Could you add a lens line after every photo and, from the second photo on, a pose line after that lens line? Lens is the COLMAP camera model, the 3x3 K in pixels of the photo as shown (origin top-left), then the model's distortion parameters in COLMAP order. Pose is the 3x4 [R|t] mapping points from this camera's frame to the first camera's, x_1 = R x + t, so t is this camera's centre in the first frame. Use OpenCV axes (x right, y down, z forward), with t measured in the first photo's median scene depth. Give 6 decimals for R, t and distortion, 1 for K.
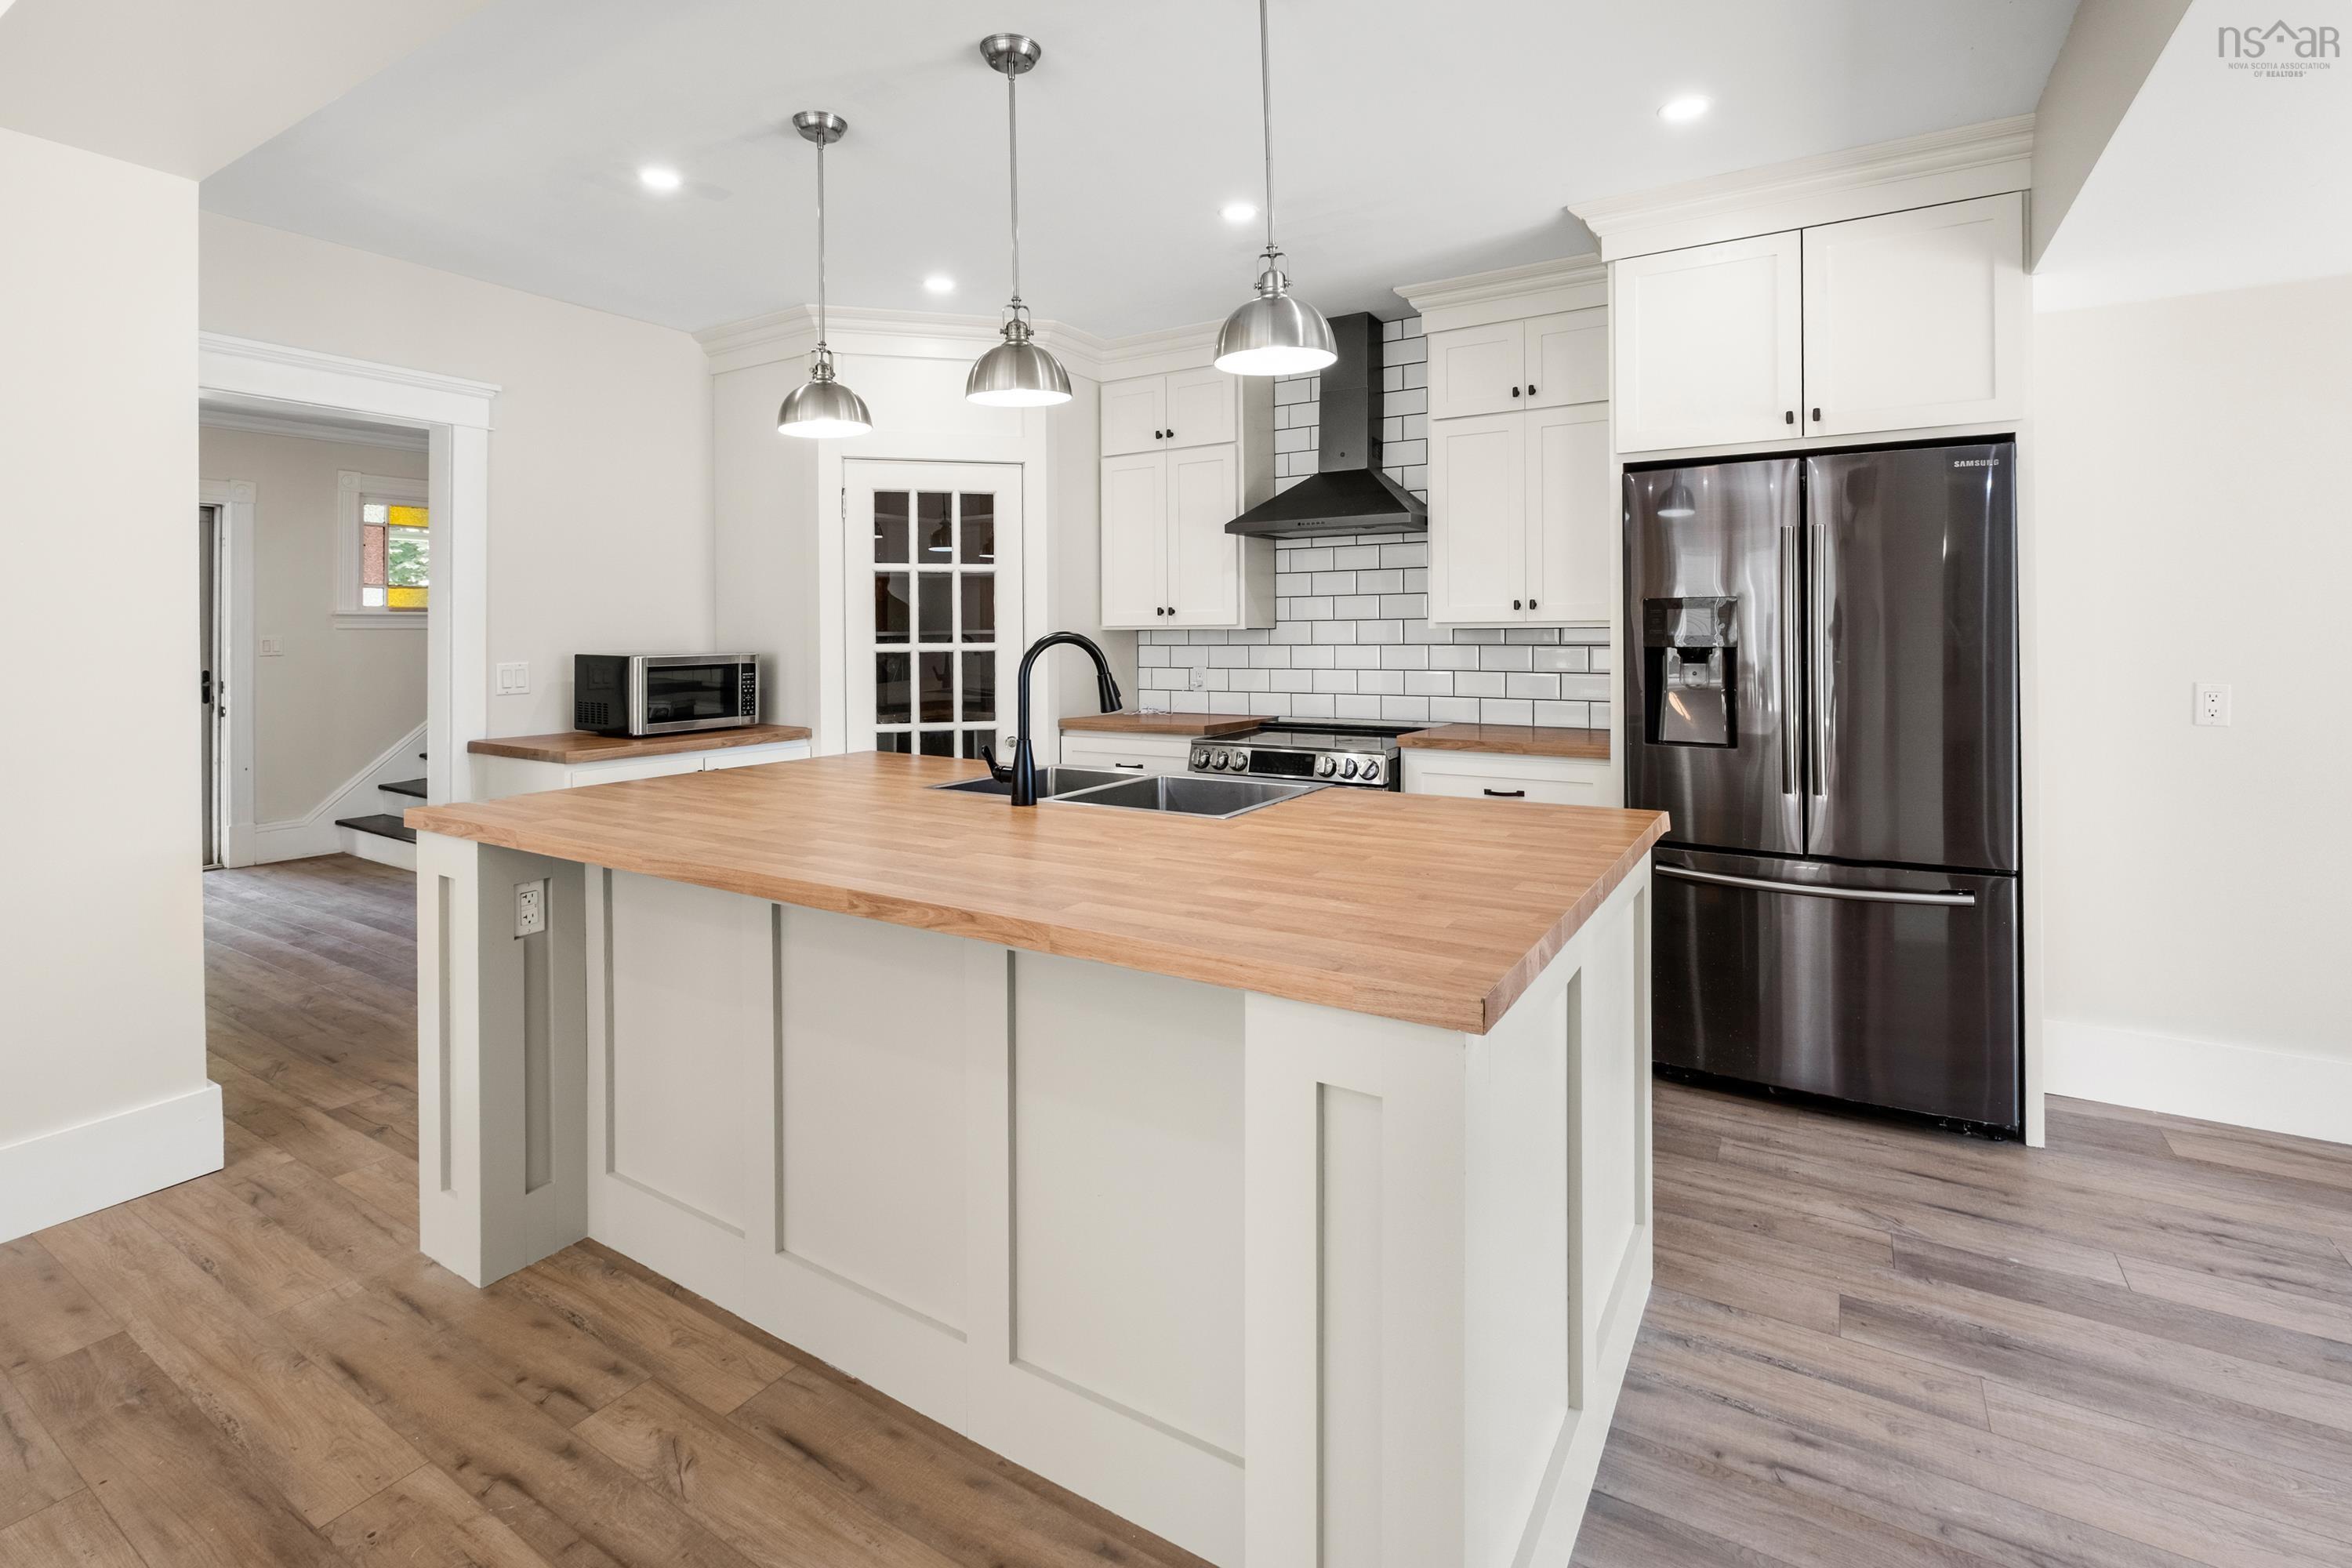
lens RADIAL K [[1022.7, 0, 1207.7], [0, 1022.7, 641.2], [0, 0, 1]] dist [-0.013156, 0.003112]
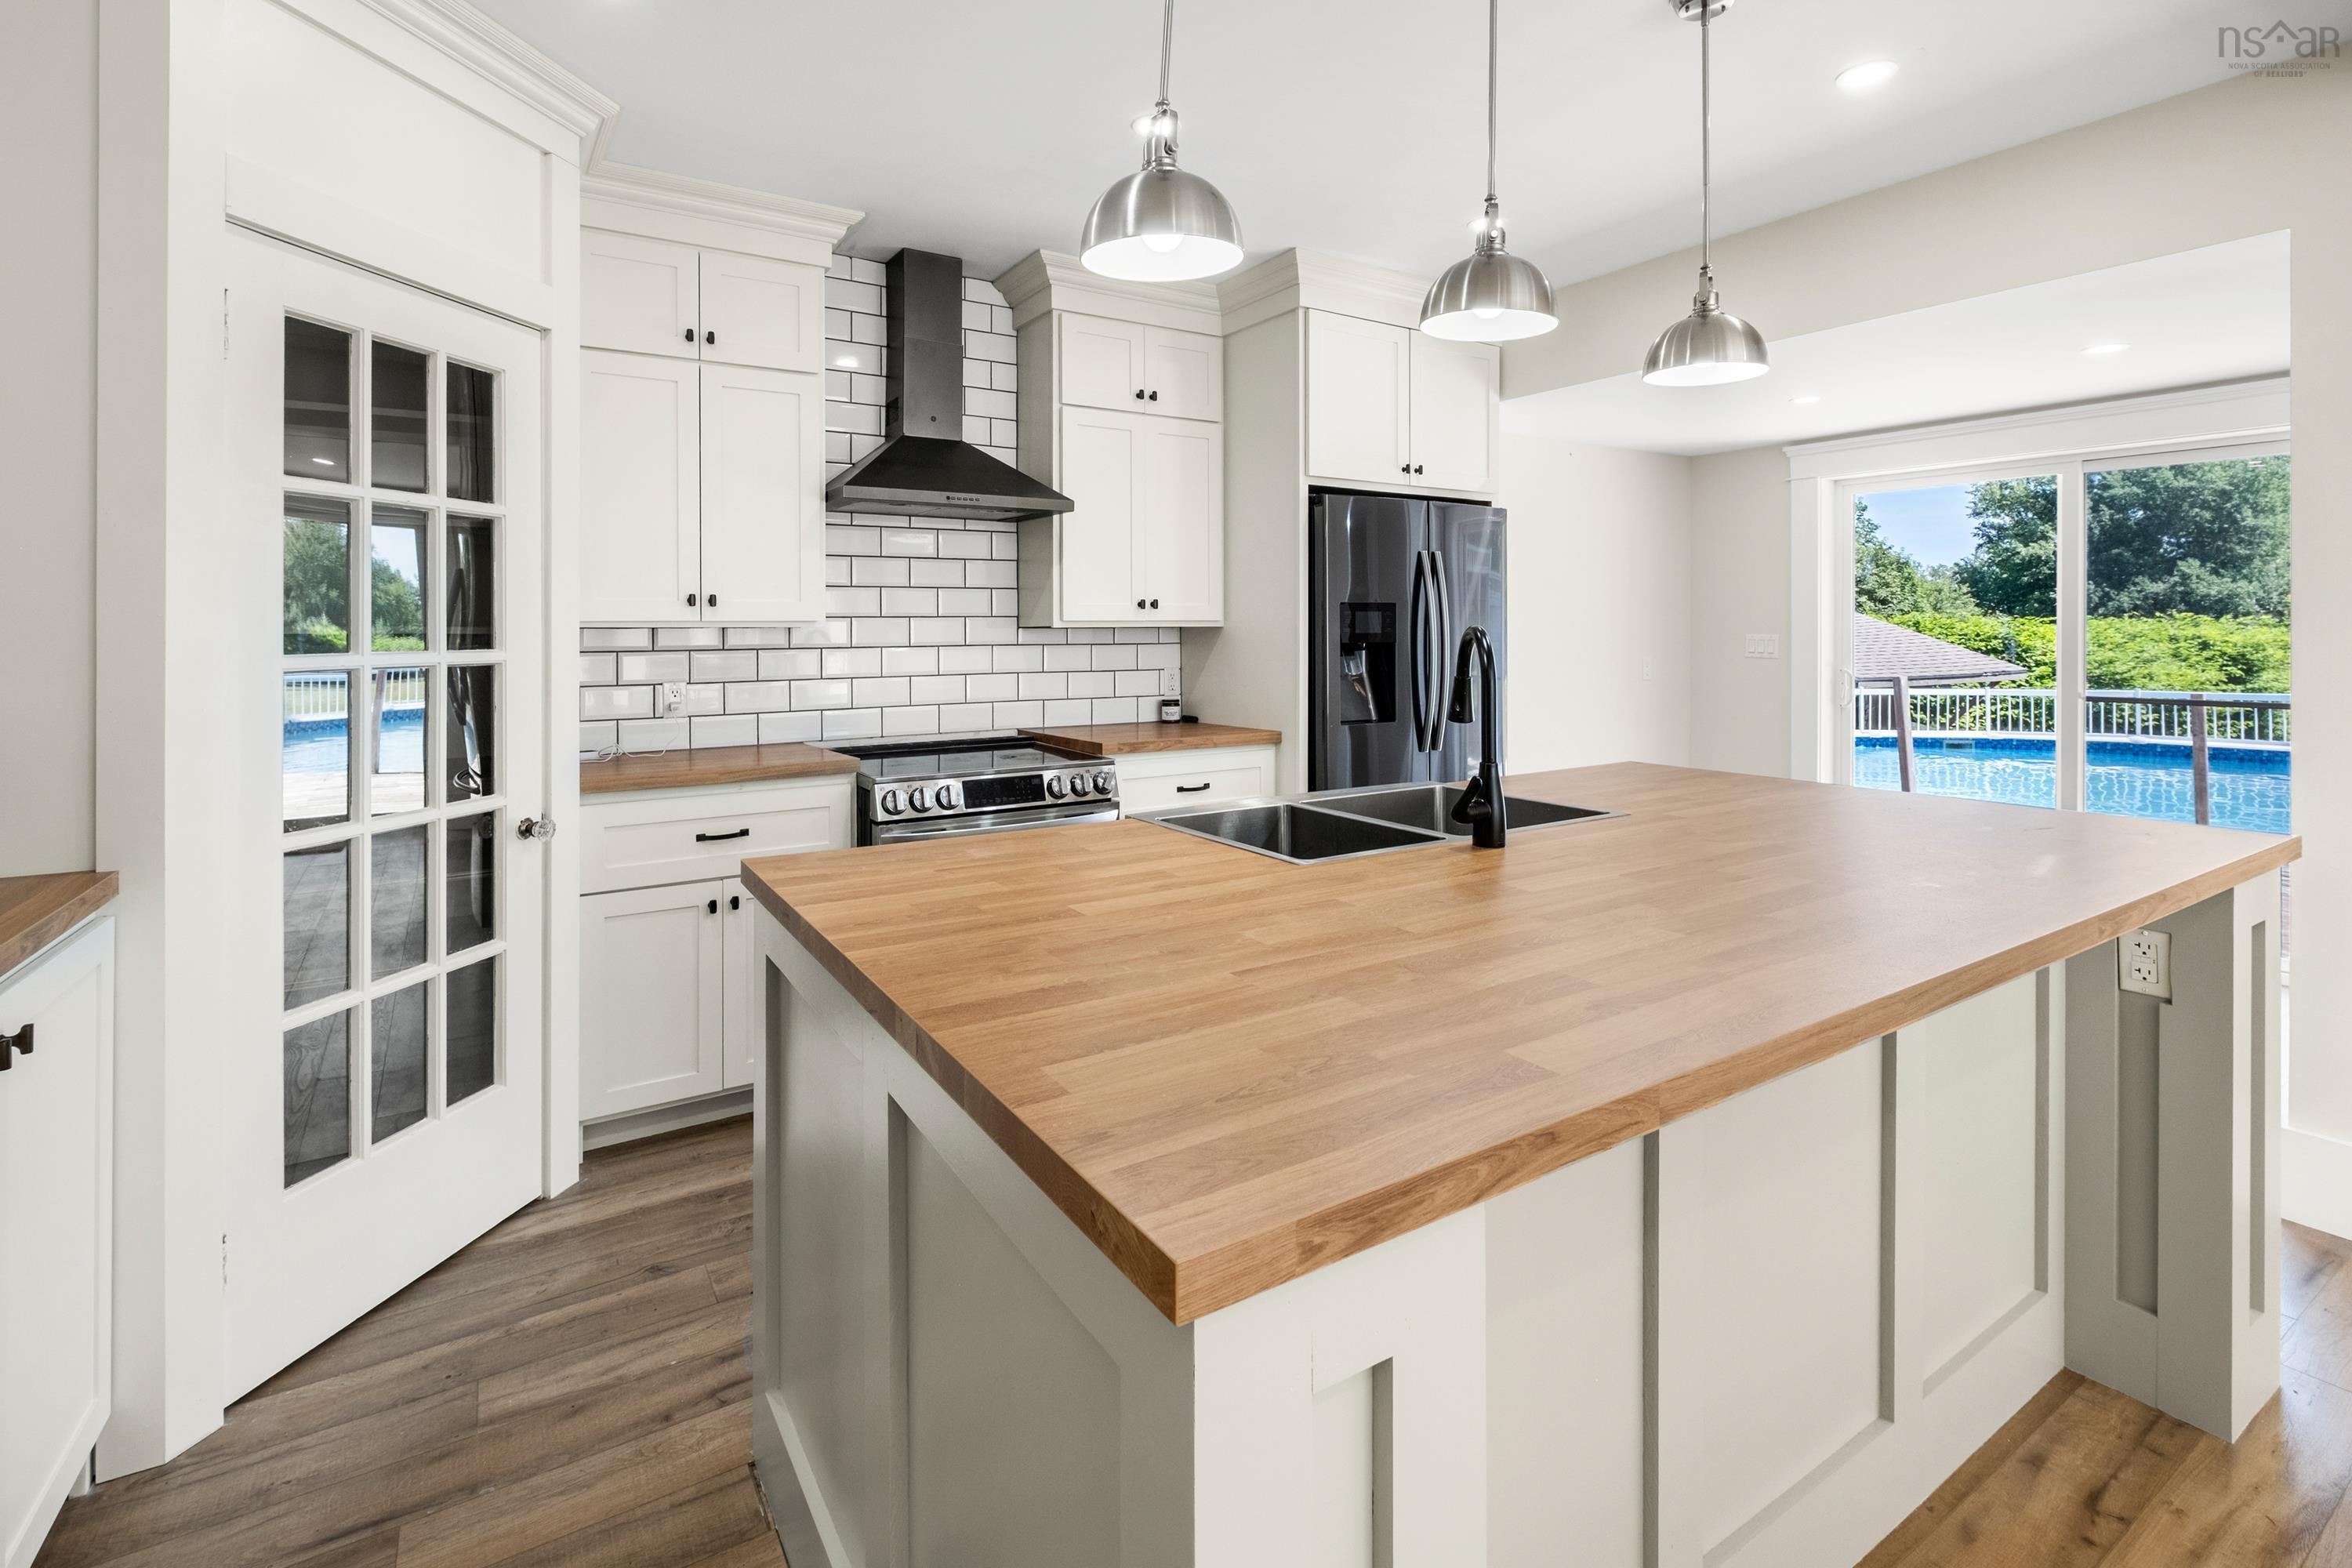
lens RADIAL K [[1022.7, 0, 1152.0], [0, 1022.7, 623.7], [0, 0, 1]] dist [-0.013156, 0.003112]
pose [[0.478553, 0.010365, 0.877997, -0.607435], [0.011100, 0.999779, -0.017853, 0.002104], [-0.877988, 0.018290, 0.478332, 0.518554]]
